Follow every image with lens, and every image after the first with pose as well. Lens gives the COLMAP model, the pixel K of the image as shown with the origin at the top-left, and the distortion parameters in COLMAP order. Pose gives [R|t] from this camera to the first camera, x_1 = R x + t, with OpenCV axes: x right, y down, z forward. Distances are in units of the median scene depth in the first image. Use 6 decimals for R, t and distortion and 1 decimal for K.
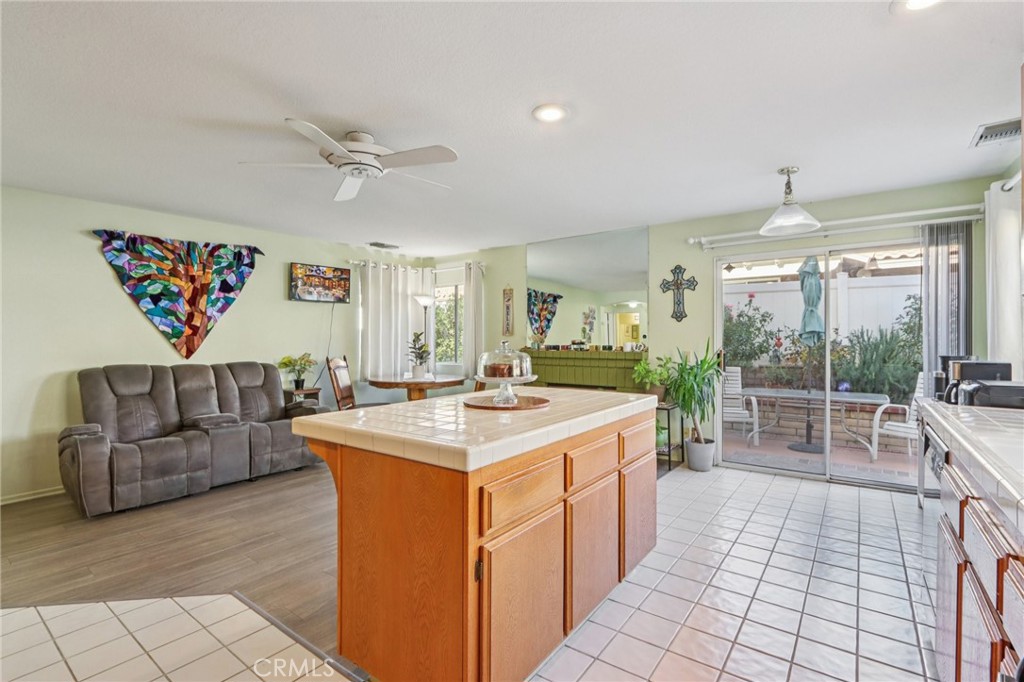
lens RADIAL K [[470.7, 0, 512.4], [0, 470.7, 333.3], [0, 0, 1]] dist [-0.012005, 0.000177]
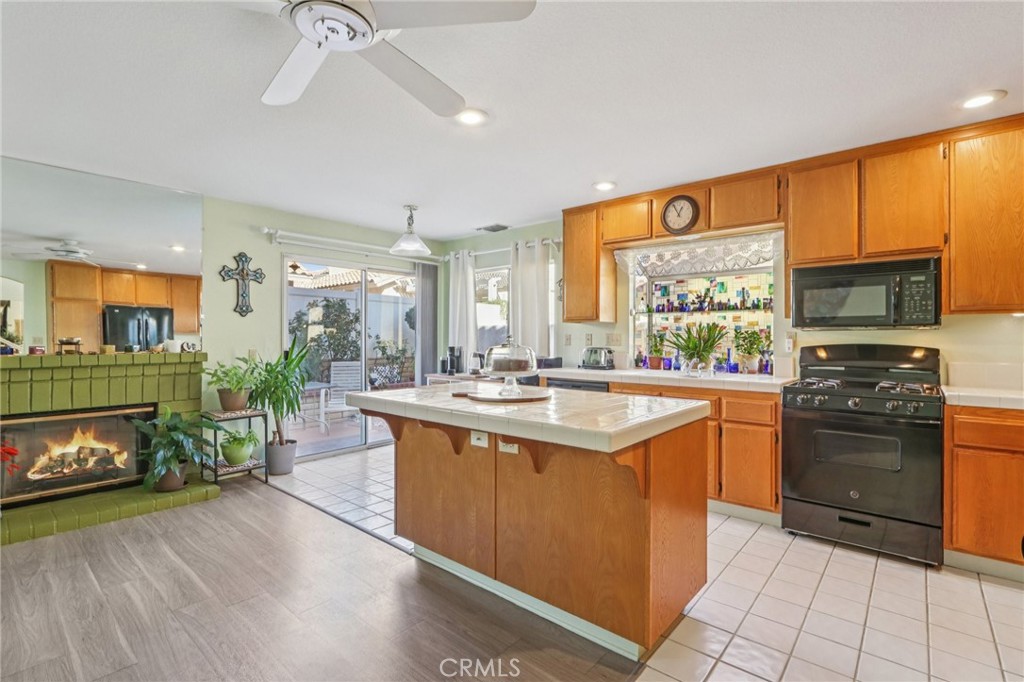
lens RADIAL K [[477.5, 0, 514.1], [0, 477.5, 336.0], [0, 0, 1]] dist [-0.013576, 0.000879]
pose [[0.071590, 0.004475, 0.997424, -0.521904], [-0.014325, 0.999891, -0.003458, 0.007470], [-0.997331, -0.014040, 0.071646, 0.451883]]
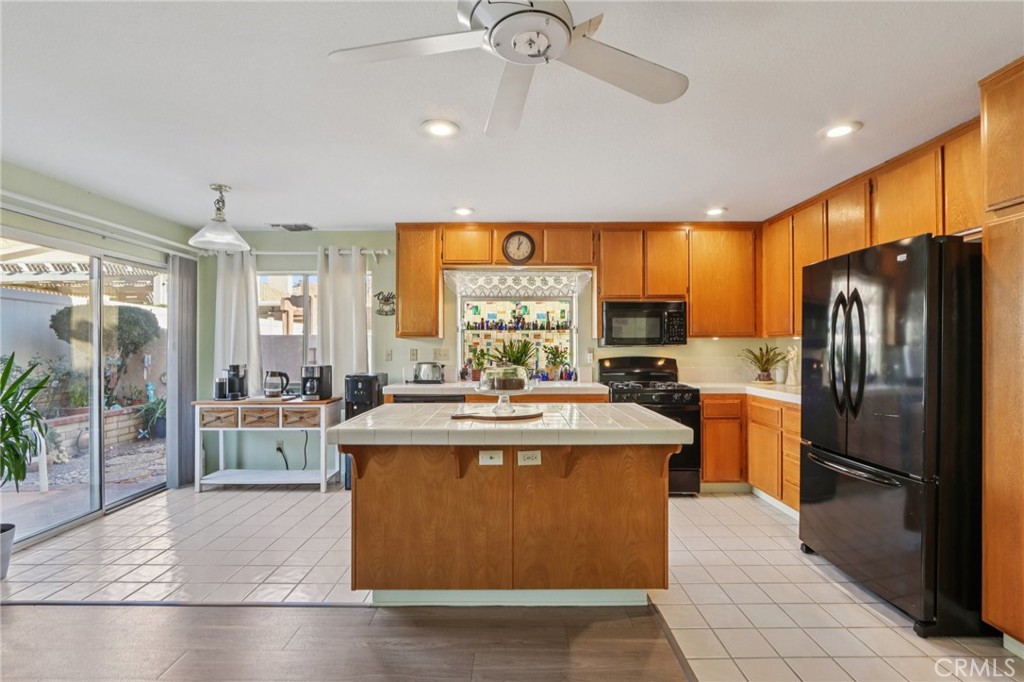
lens RADIAL K [[475.2, 0, 515.0], [0, 475.2, 344.6], [0, 0, 1]] dist [-0.015292, -0.000314]
pose [[-0.598346, 0.007279, 0.801205, -0.445754], [-0.007774, 0.999859, -0.014889, 0.001183], [-0.801200, -0.015137, -0.598205, 0.806136]]
